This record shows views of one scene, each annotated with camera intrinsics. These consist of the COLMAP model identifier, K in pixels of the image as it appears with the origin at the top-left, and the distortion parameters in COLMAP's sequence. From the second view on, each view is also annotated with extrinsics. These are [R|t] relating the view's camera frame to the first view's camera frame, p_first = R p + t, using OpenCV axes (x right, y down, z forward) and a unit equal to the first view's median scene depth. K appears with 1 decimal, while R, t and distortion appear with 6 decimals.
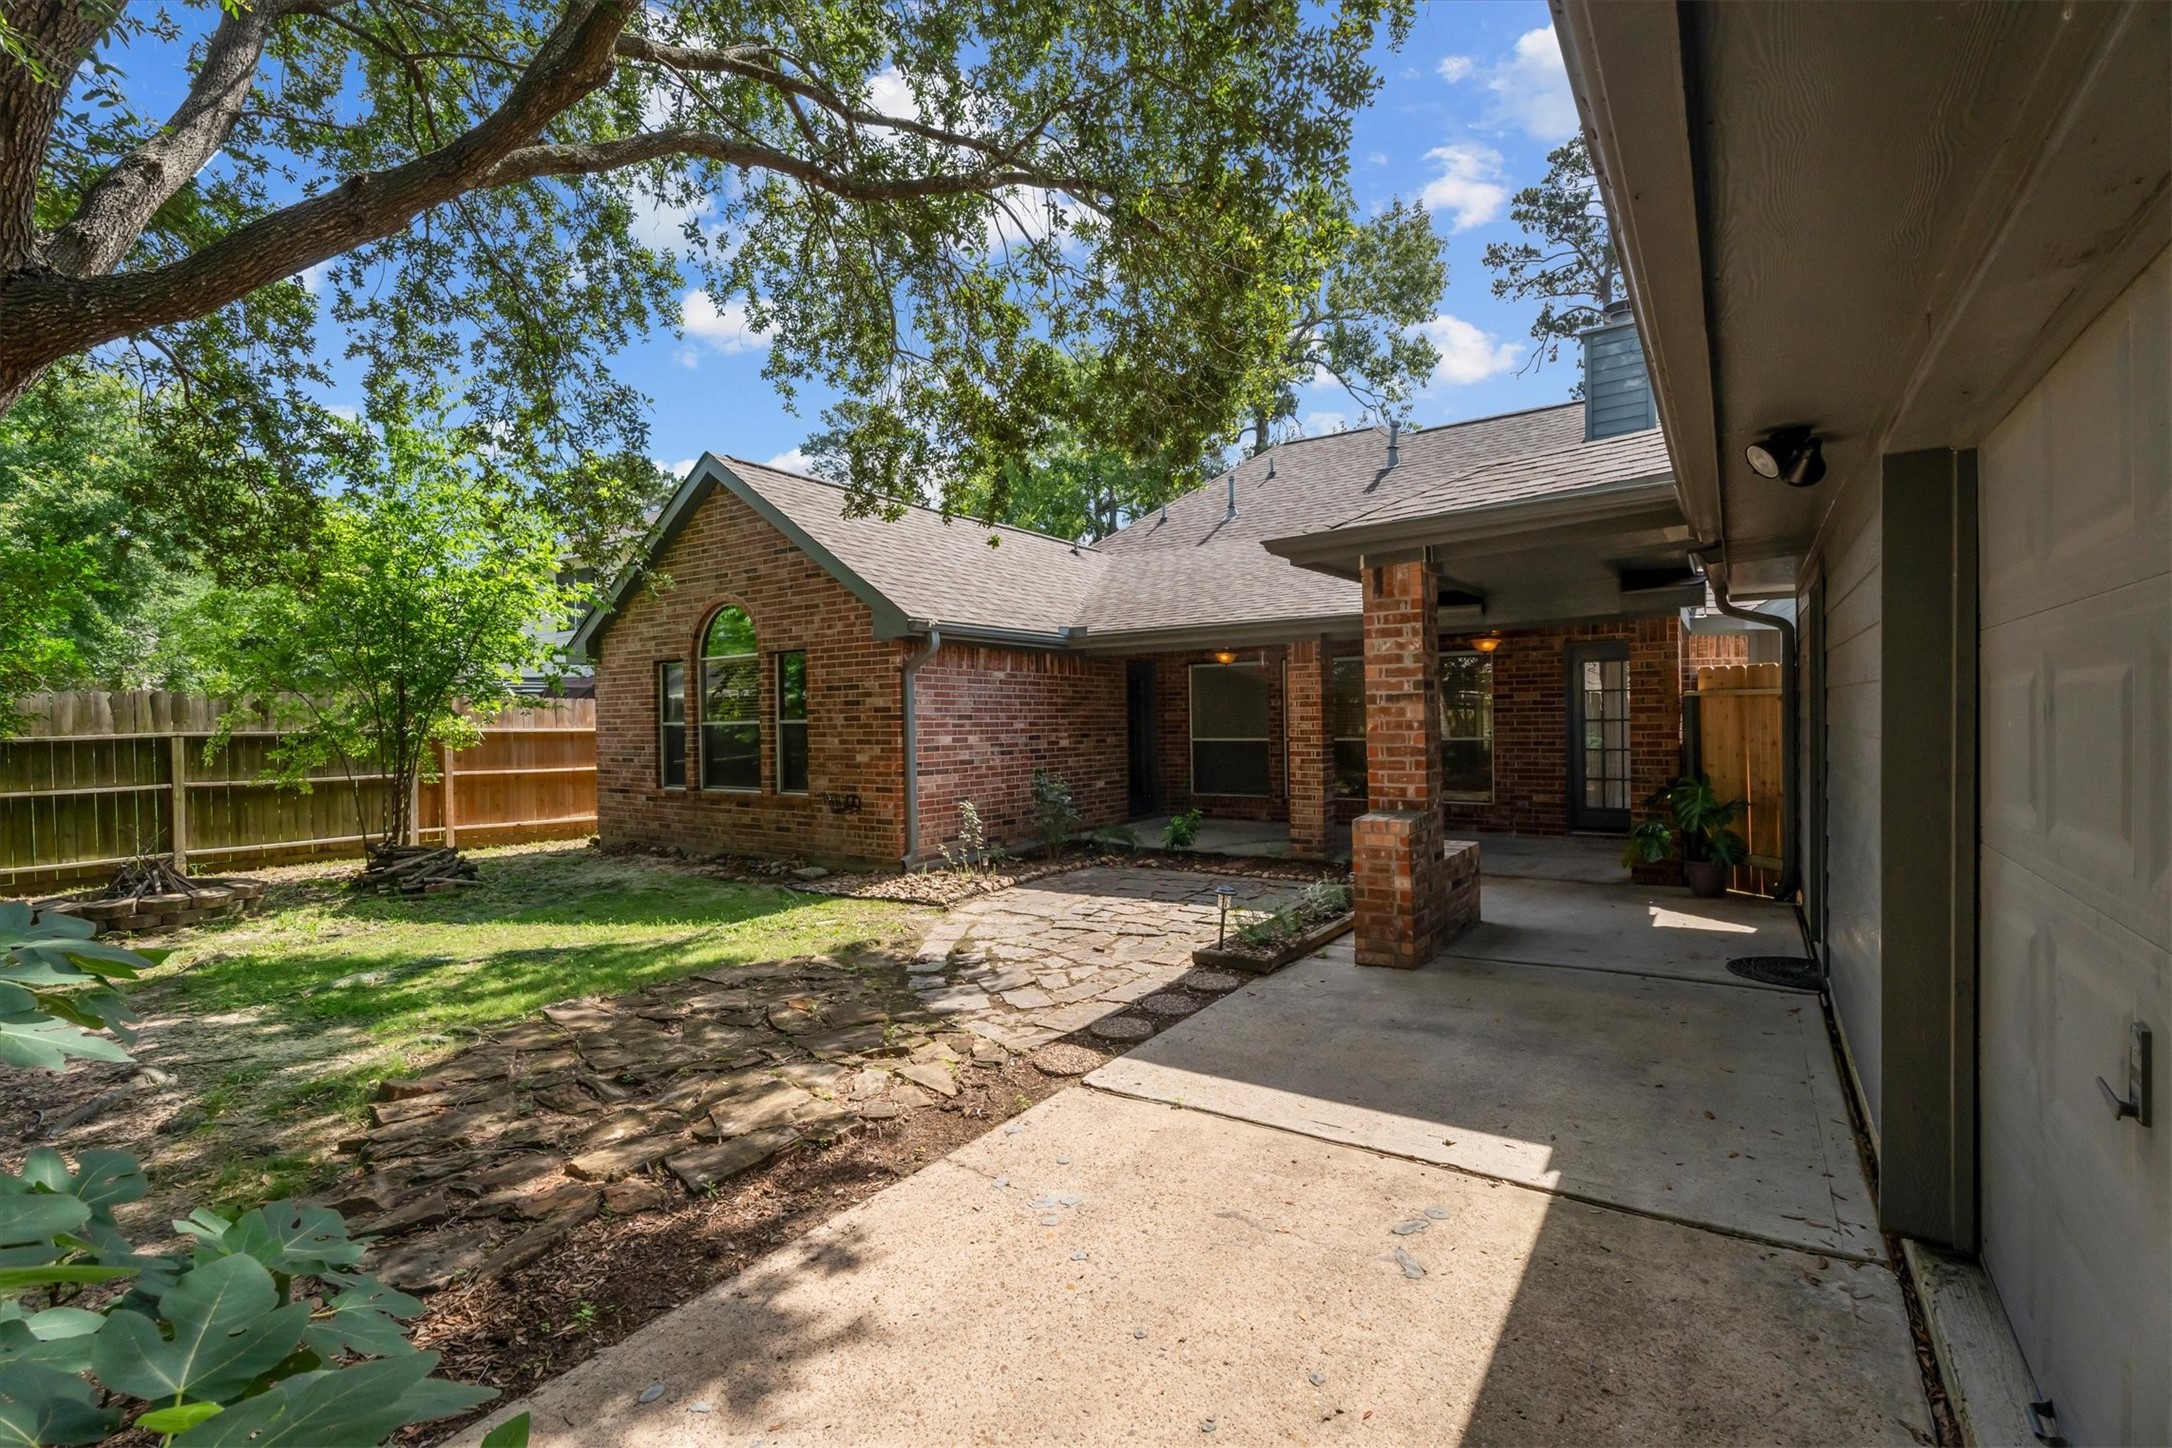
lens RADIAL K [[984.2, 0, 1098.4], [0, 984.2, 730.9], [0, 0, 1]] dist [0.001093, 0.000013]
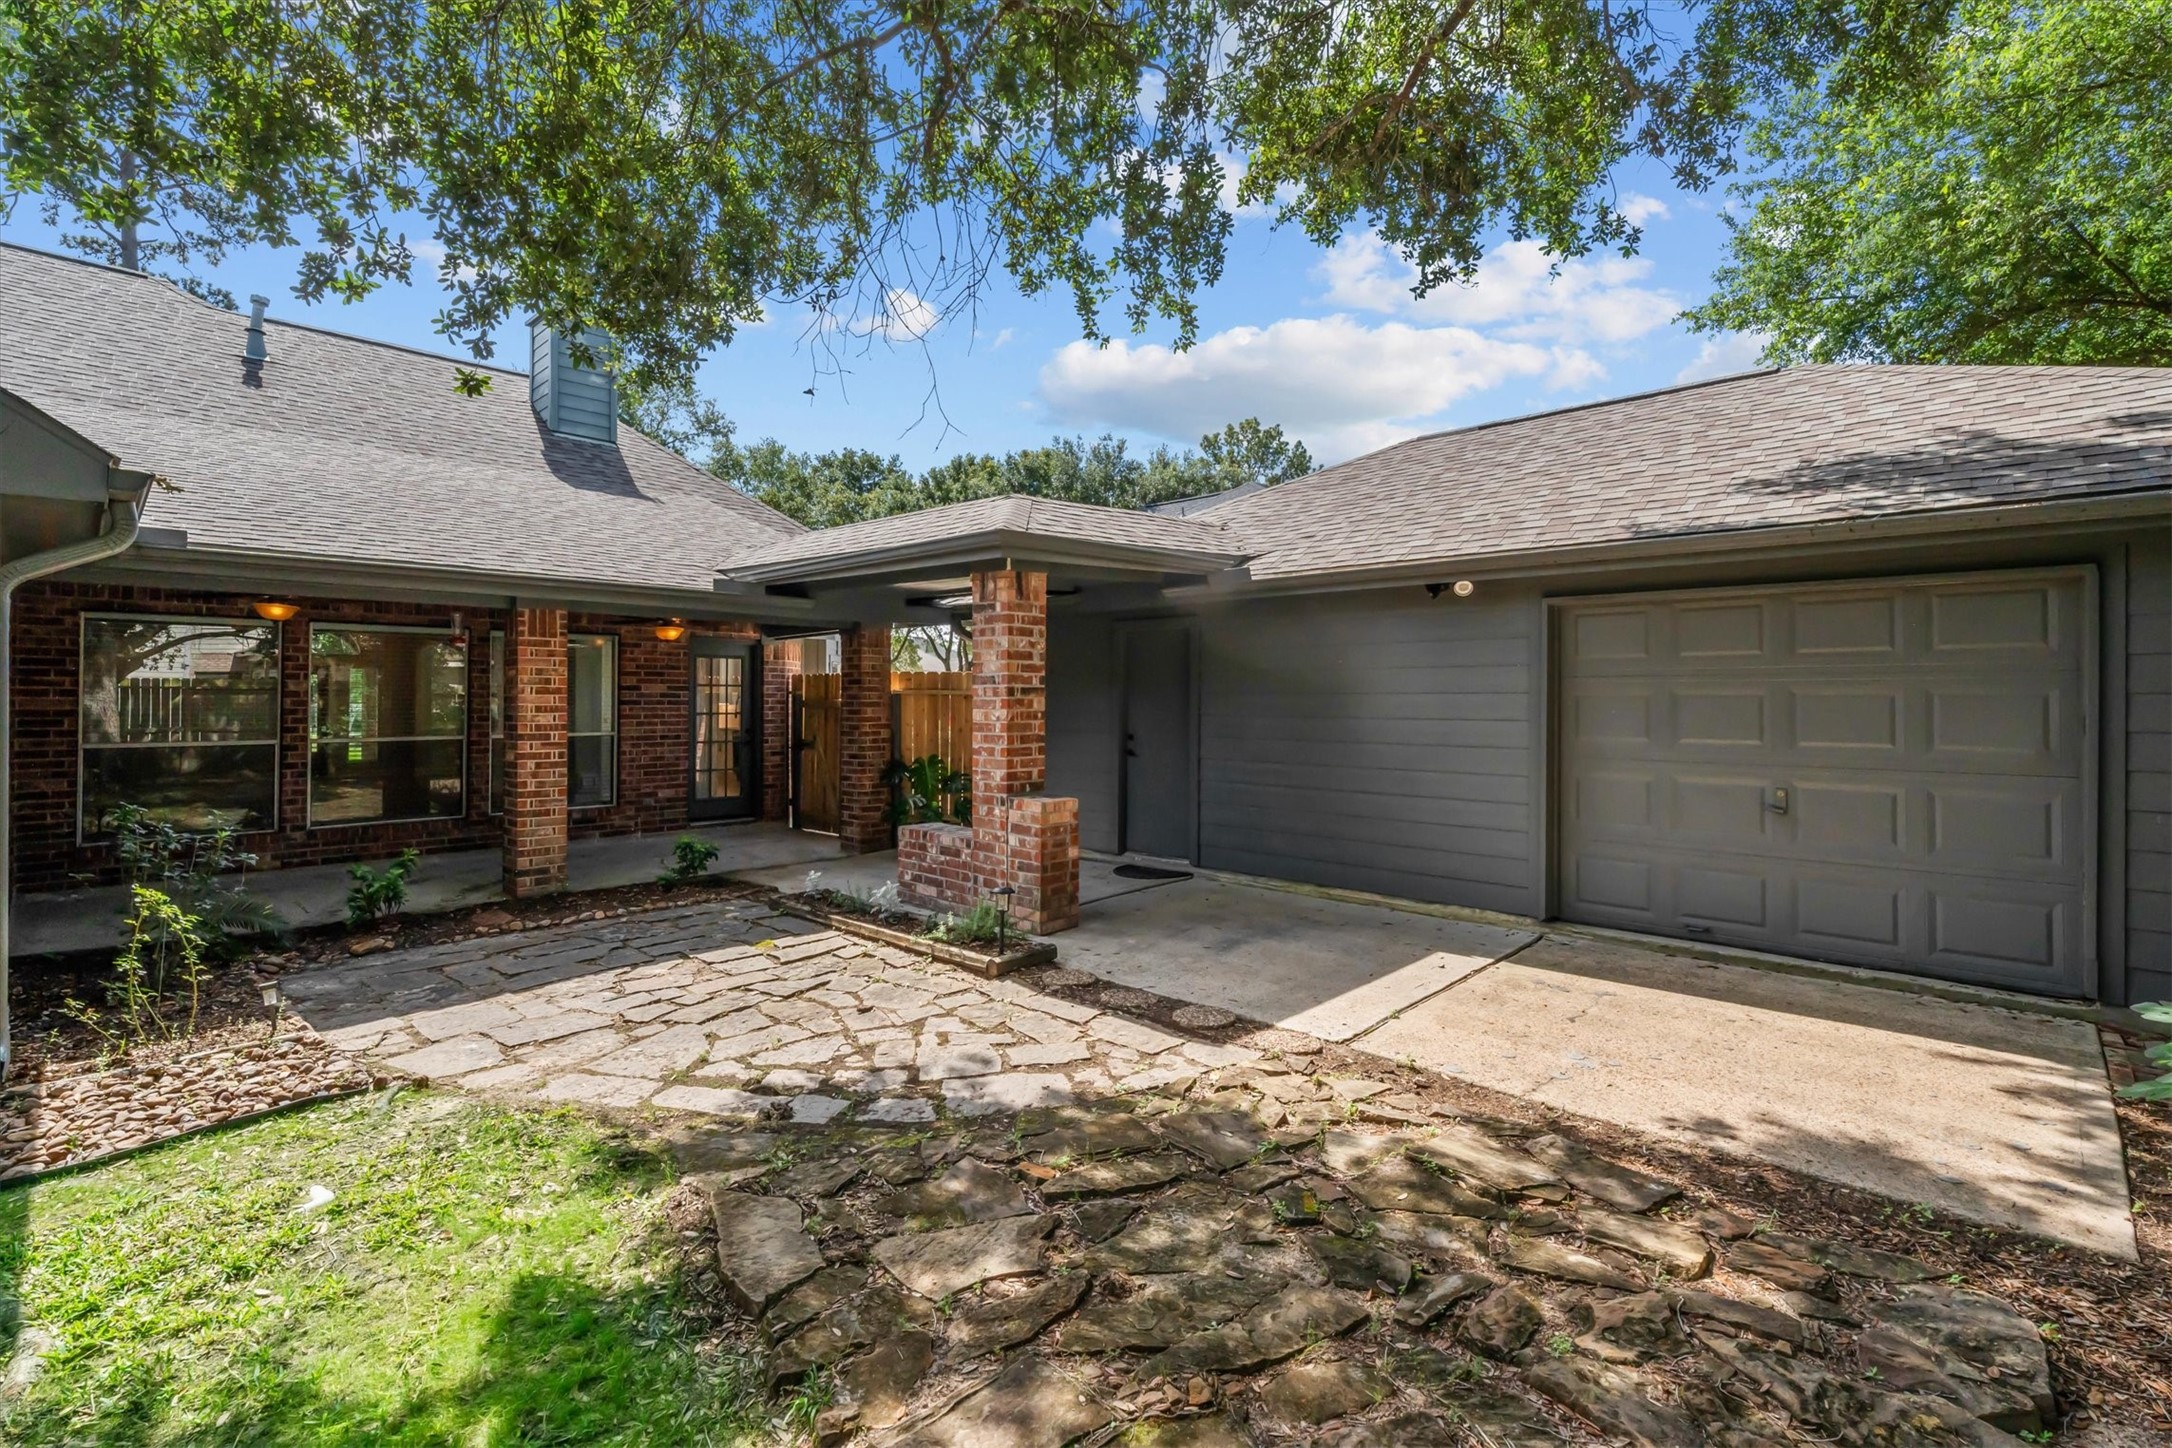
lens RADIAL K [[984.2, 0, 1099.4], [0, 984.2, 700.9], [0, 0, 1]] dist [0.001093, 0.000013]
pose [[0.152226, 0.018098, 0.988180, -0.785880], [0.010084, 0.999752, -0.019863, 0.000369], [-0.988294, 0.012988, 0.152005, 0.755622]]
